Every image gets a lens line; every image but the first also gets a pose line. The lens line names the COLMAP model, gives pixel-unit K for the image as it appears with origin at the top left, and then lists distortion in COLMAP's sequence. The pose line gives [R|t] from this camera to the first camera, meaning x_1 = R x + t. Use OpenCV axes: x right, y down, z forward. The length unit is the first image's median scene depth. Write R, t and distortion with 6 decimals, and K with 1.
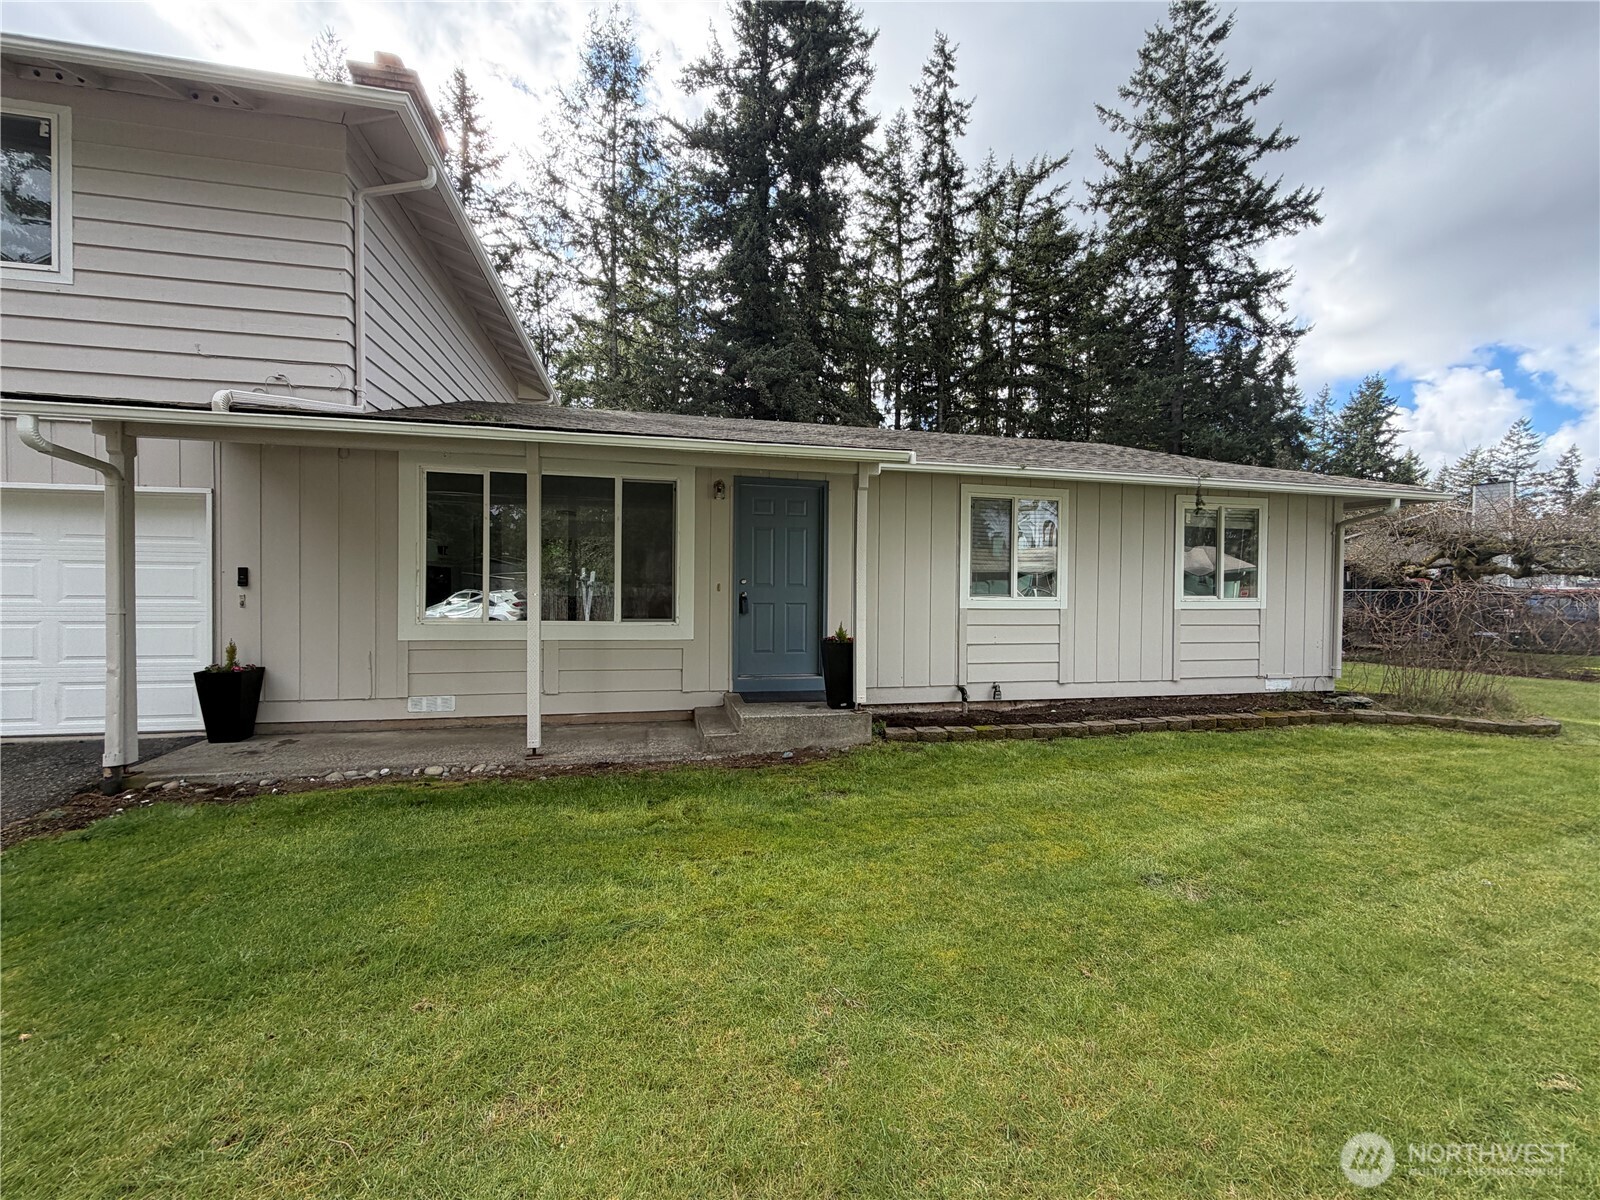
lens RADIAL K [[637.1, 0, 800.0], [0, 637.1, 600.0], [0, 0, 1]] dist [0.000300, -0.000753]
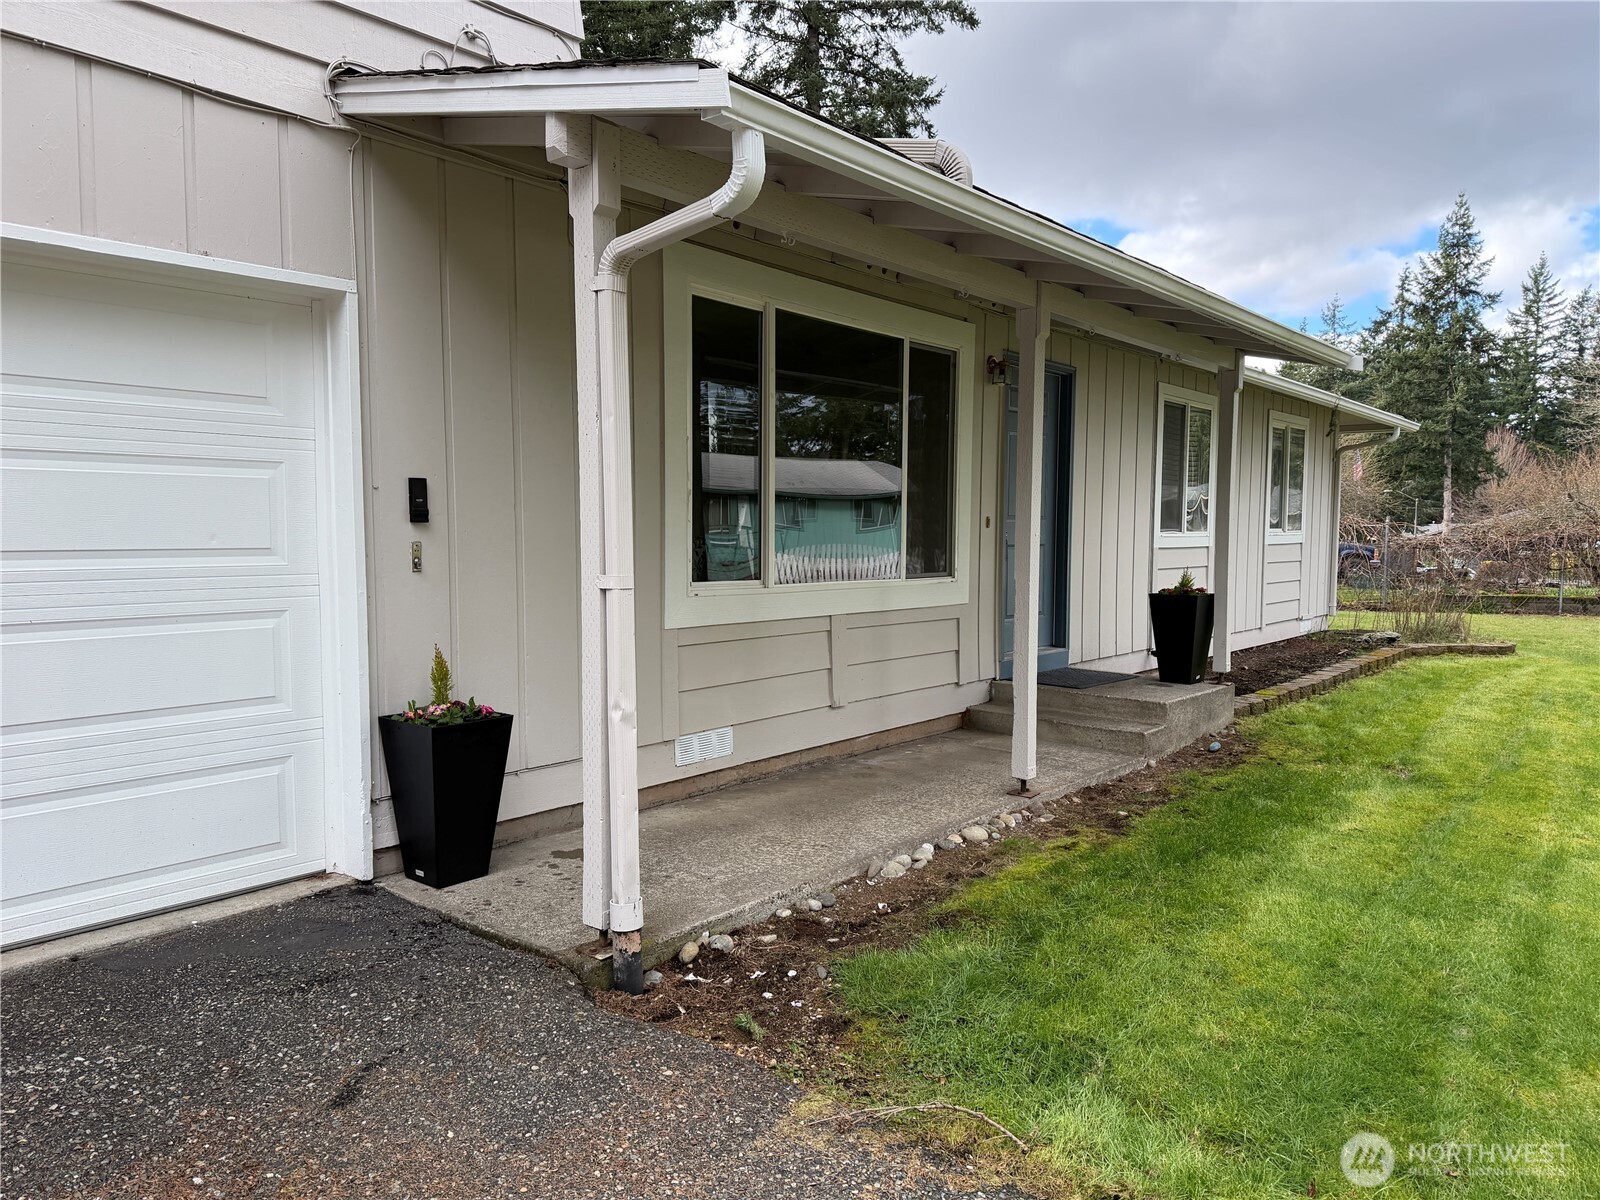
lens RADIAL K [[1119.7, 0, 800.0], [0, 1119.7, 600.0], [0, 0, 1]] dist [0.133859, -0.242551]
pose [[0.786230, -0.044732, 0.616312, -0.993711], [0.009002, 0.998100, 0.060959, -0.011911], [-0.617868, -0.042380, 0.785139, 0.210198]]
